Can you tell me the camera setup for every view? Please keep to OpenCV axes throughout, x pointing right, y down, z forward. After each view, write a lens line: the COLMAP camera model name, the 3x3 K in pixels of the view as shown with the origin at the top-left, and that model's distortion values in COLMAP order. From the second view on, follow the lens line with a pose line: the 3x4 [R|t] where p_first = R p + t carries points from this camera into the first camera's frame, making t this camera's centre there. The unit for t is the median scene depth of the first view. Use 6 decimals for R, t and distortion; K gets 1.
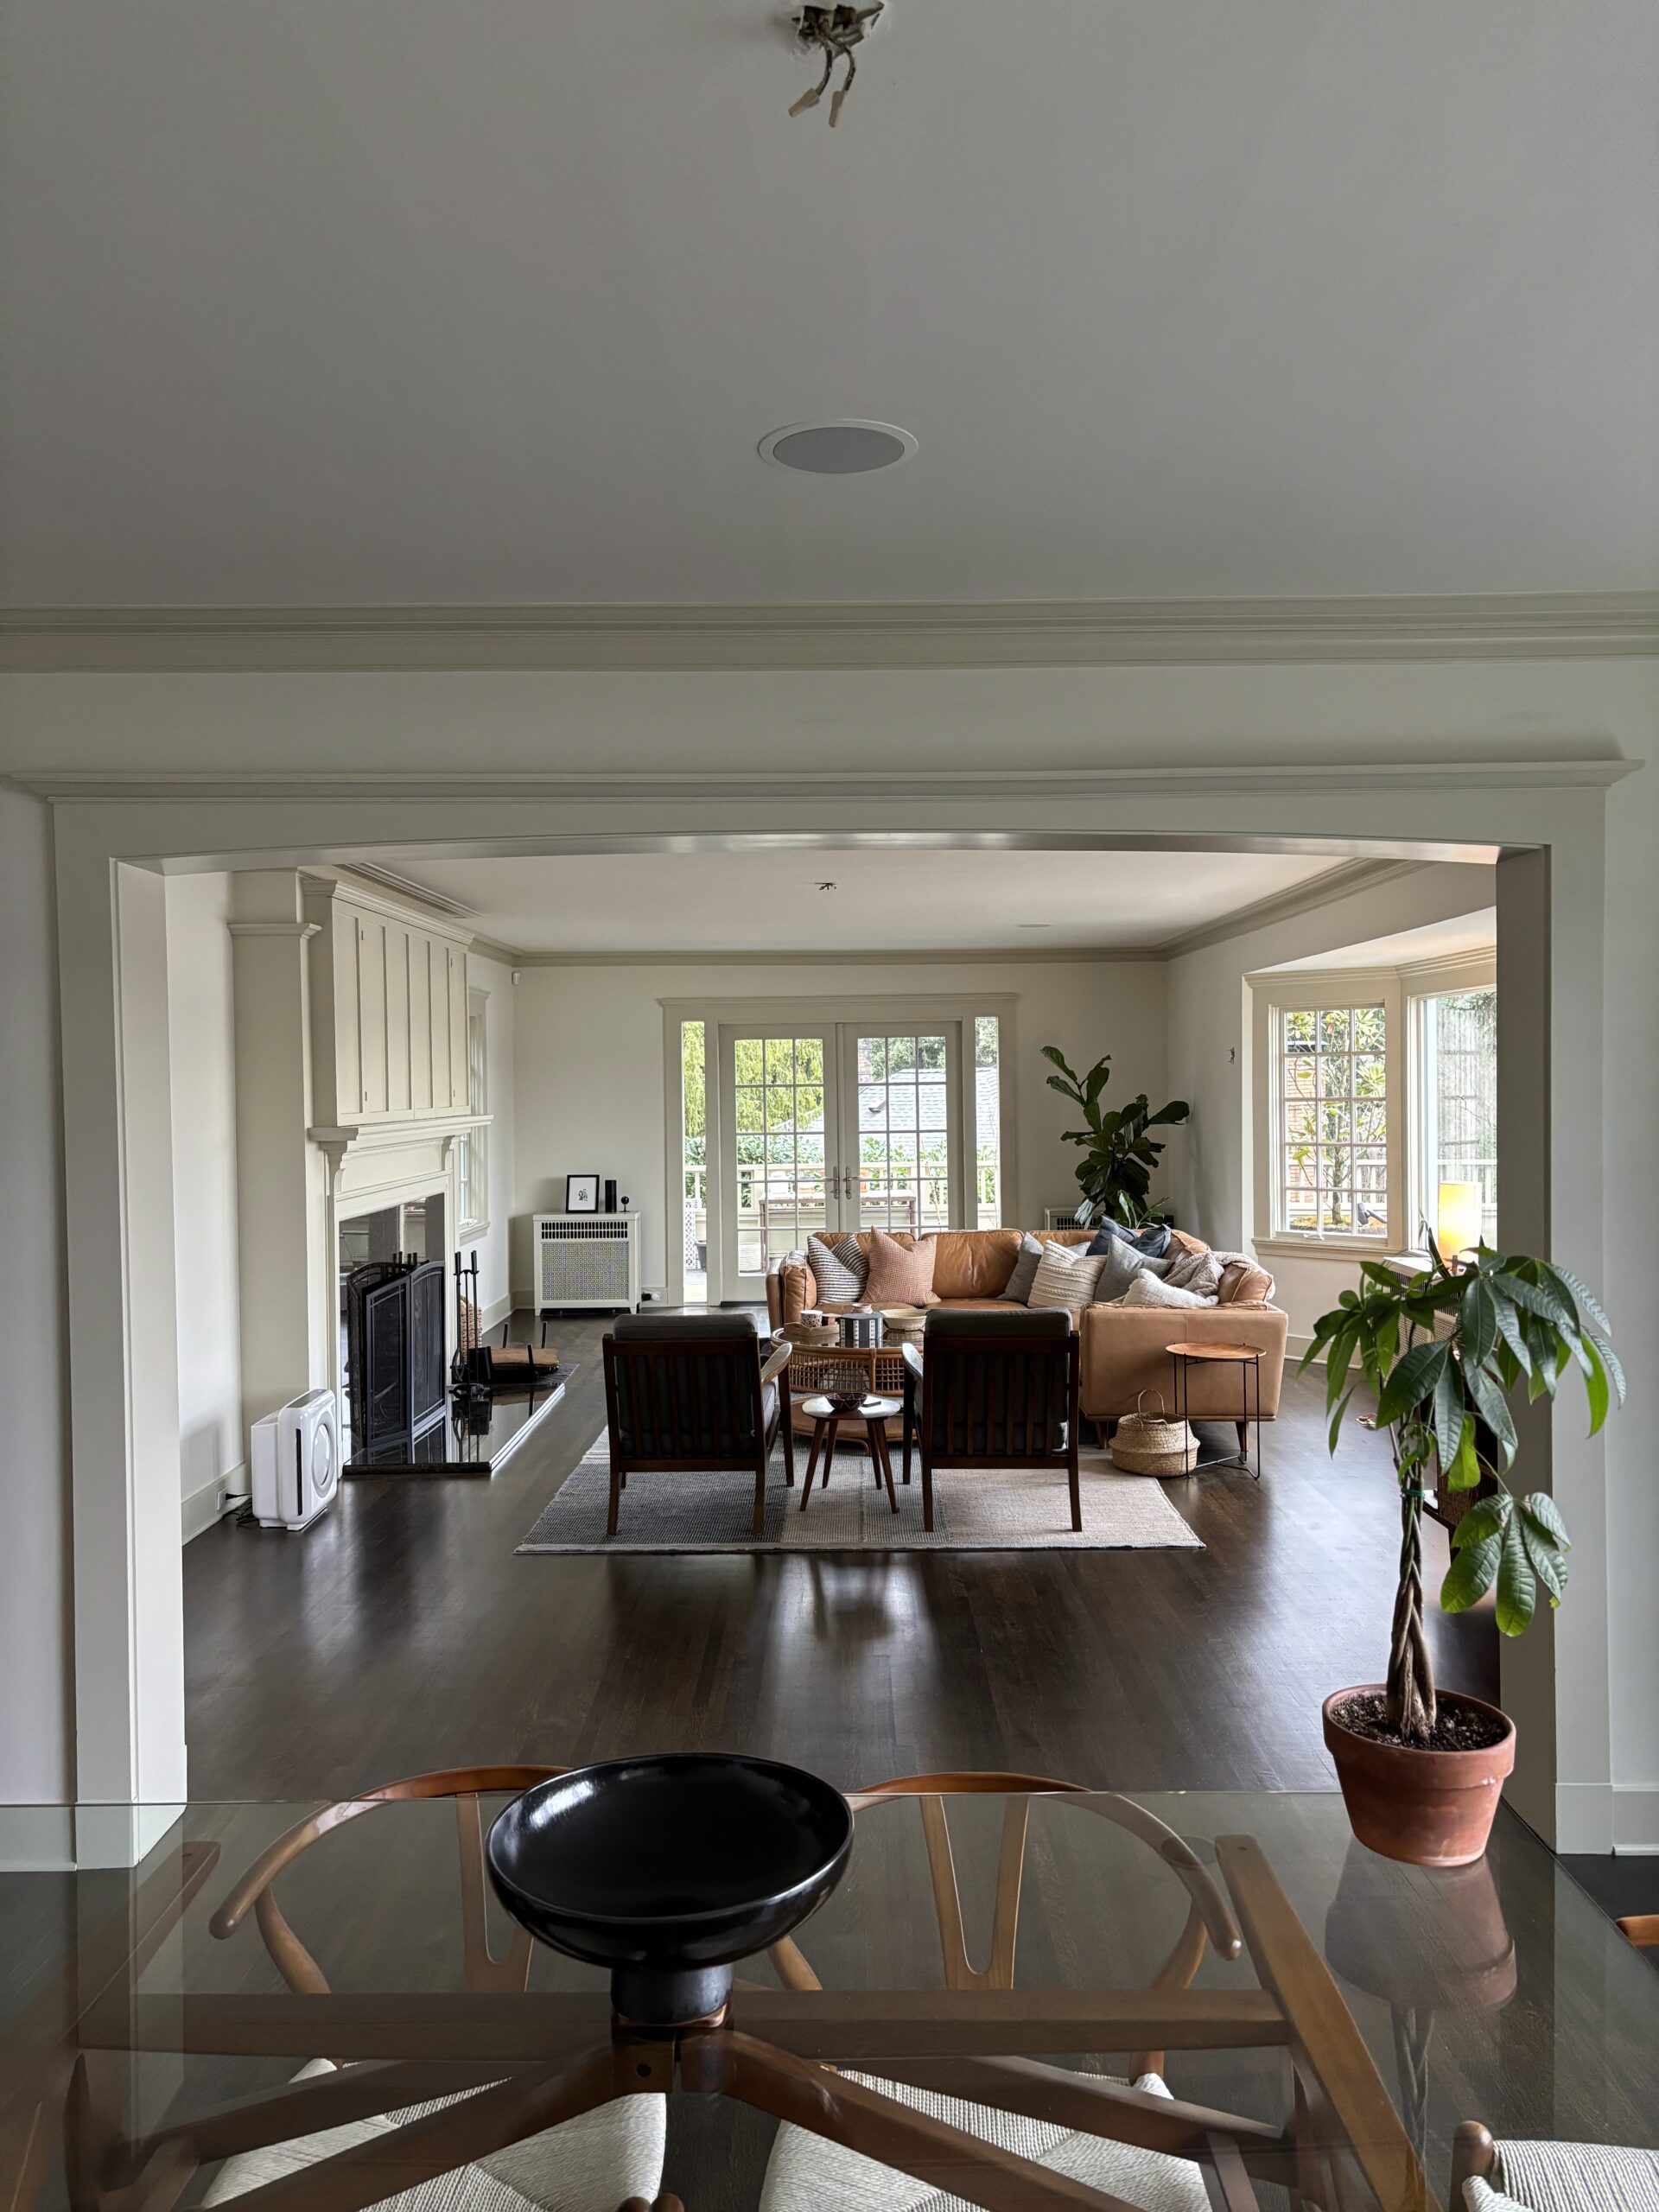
lens RADIAL K [[1657.2, 0, 836.3], [0, 1657.2, 1110.8], [0, 0, 1]] dist [0.048969, -0.059976]
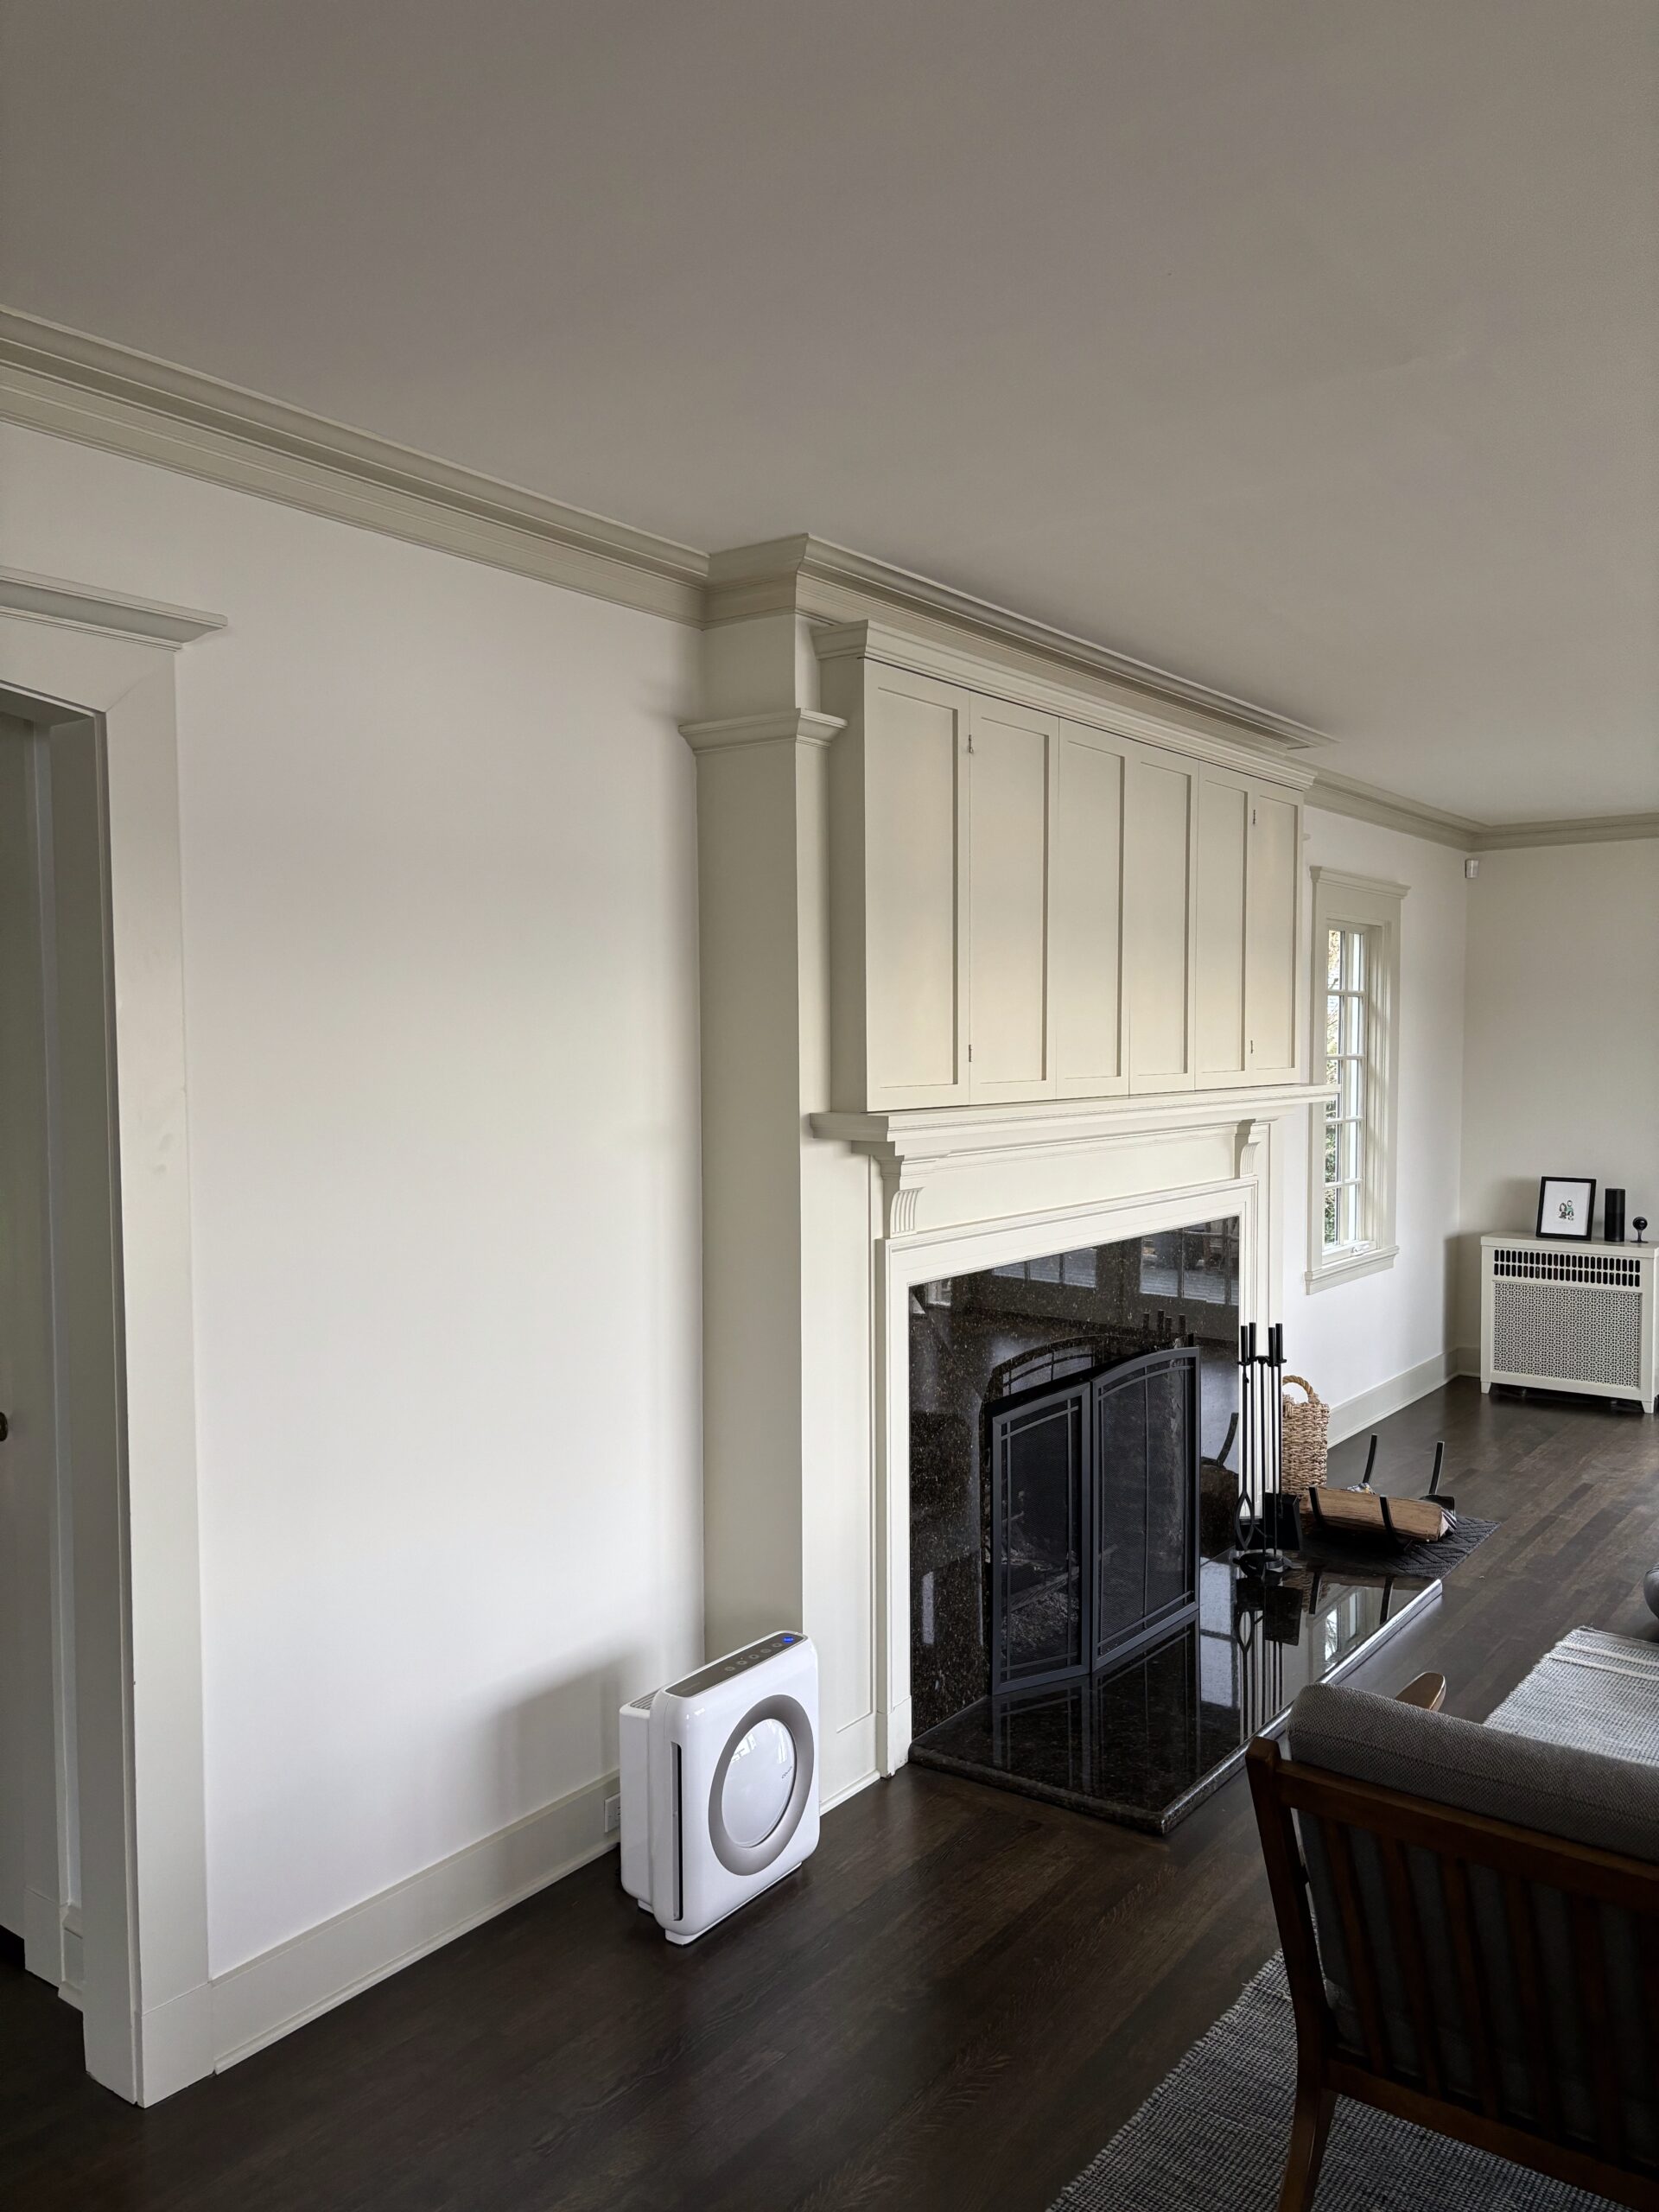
lens RADIAL K [[1657.2, 0, 840.4], [0, 1657.2, 1123.9], [0, 0, 1]] dist [0.048969, -0.059976]
pose [[0.805308, 0.035472, -0.591794, -0.004487], [-0.012663, 0.999010, 0.042649, -0.007219], [0.592721, -0.026852, 0.804960, 0.510520]]
